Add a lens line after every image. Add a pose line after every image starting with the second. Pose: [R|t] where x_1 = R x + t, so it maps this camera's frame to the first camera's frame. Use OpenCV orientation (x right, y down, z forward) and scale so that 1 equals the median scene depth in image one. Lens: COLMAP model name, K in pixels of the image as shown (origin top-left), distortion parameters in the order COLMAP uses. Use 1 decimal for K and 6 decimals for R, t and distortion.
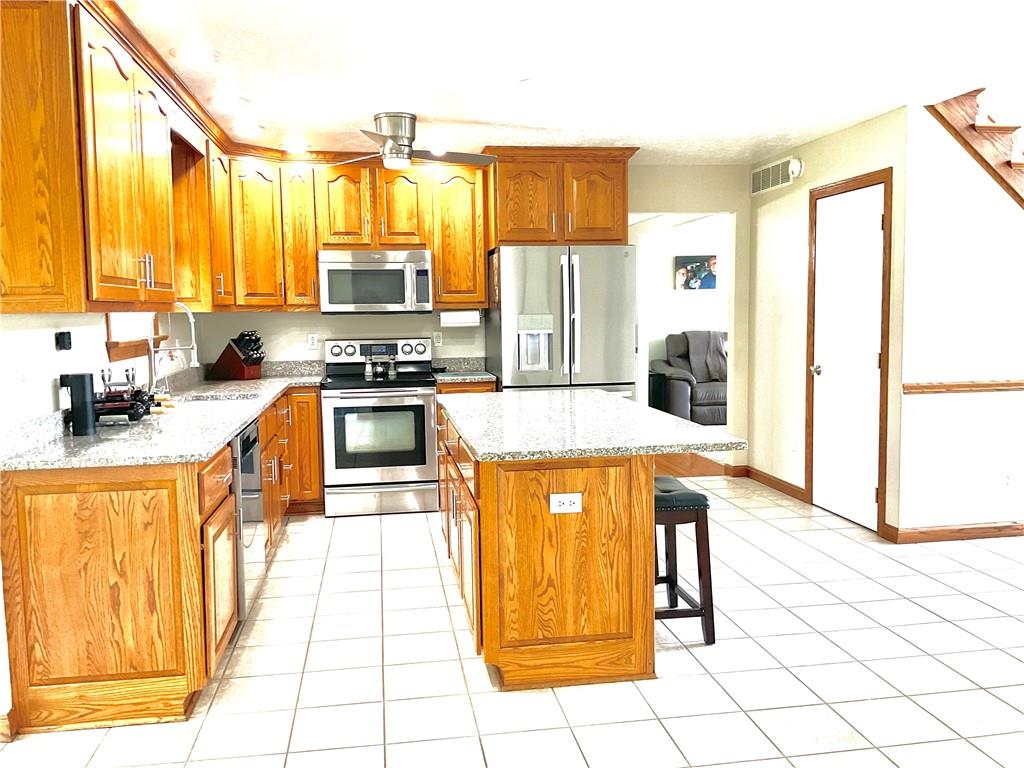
lens RADIAL K [[845.6, 0, 512.0], [0, 845.6, 384.0], [0, 0, 1]] dist [0.094386, -0.181102]
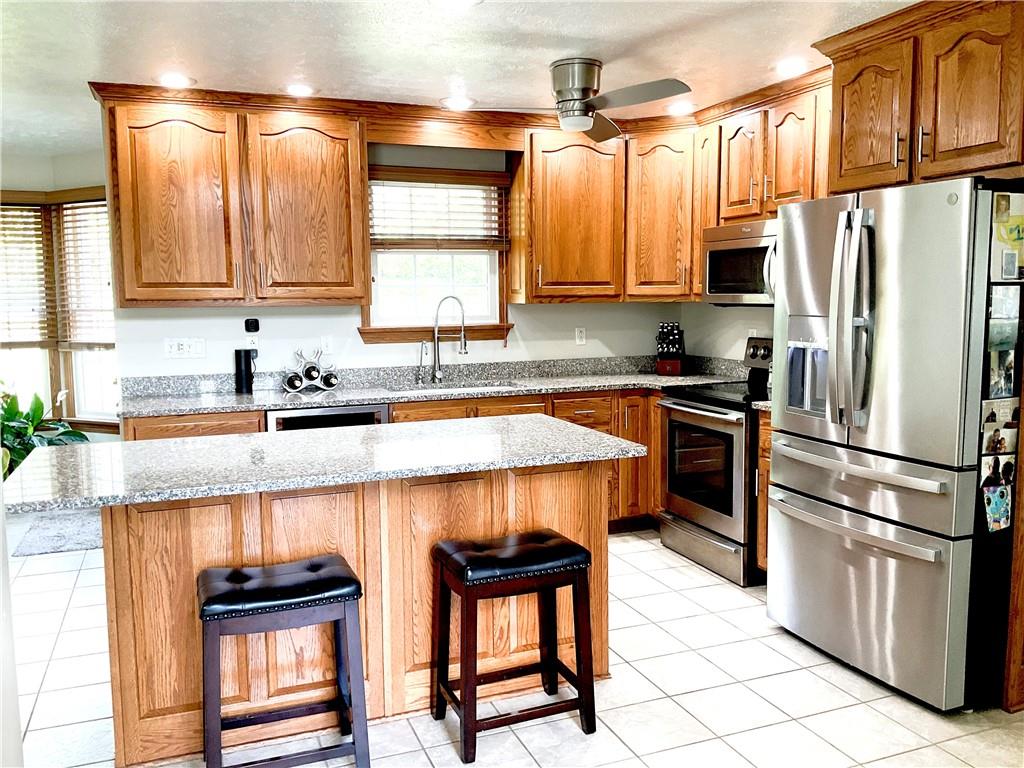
lens RADIAL K [[845.6, 0, 512.0], [0, 845.6, 384.0], [0, 0, 1]] dist [0.094386, -0.181102]
pose [[0.214570, 0.117317, -0.969637, 0.674866], [-0.079593, 0.991558, 0.102356, -0.094568], [0.973460, 0.055214, 0.222096, 0.790345]]
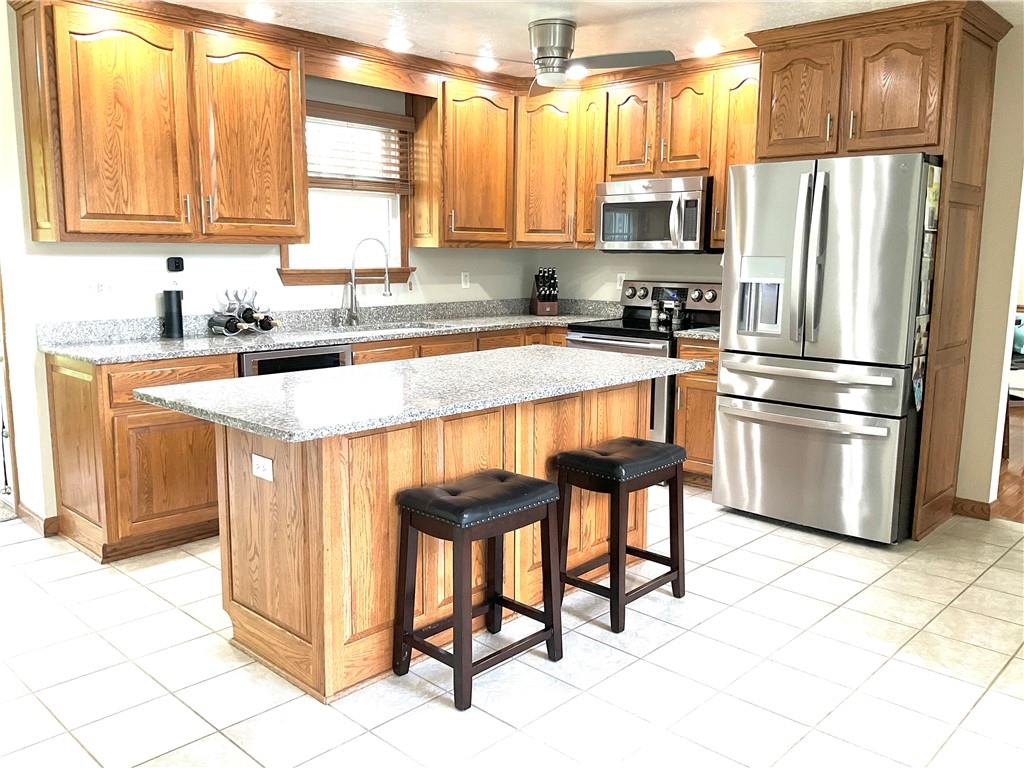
lens RADIAL K [[846.7, 0, 512.0], [0, 846.7, 384.0], [0, 0, 1]] dist [0.109657, -0.232373]
pose [[0.604622, 0.143226, -0.783530, 0.590922], [-0.086860, 0.989690, 0.113884, -0.045138], [0.791763, -0.000800, 0.610828, 0.433747]]
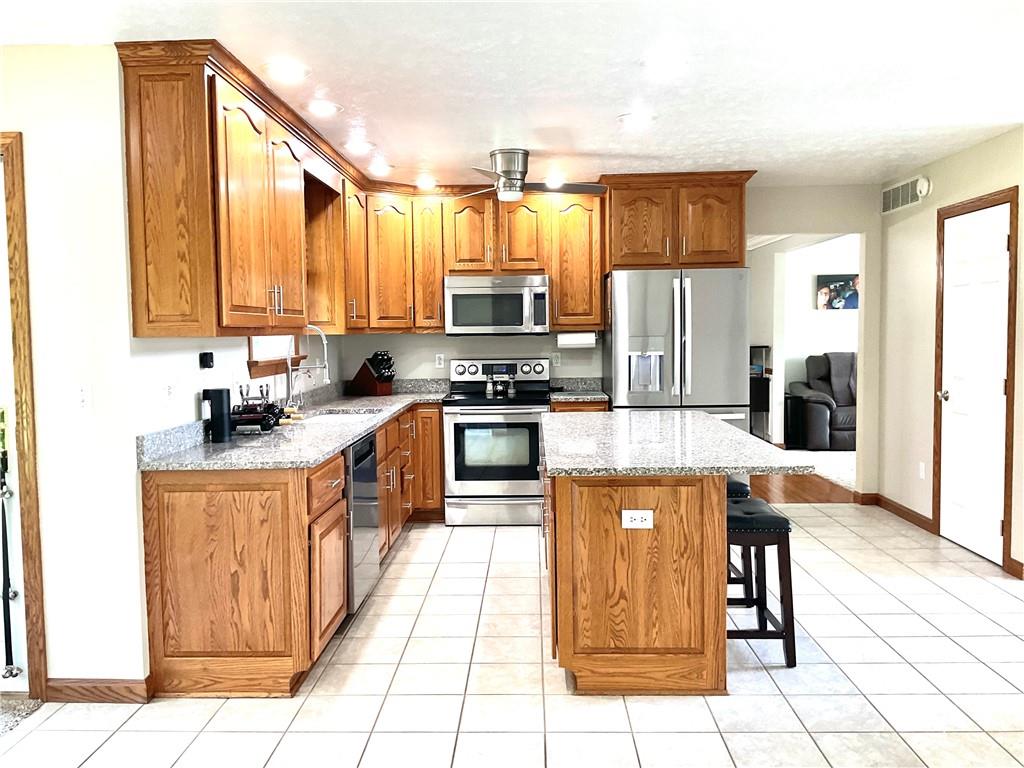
lens RADIAL K [[842.4, 0, 512.0], [0, 842.4, 384.0], [0, 0, 1]] dist [0.092764, -0.173092]
pose [[0.983299, 0.013599, -0.181491, 0.064264], [-0.017514, 0.999647, -0.019985, -0.001862], [0.181155, 0.022829, 0.983190, -0.038821]]
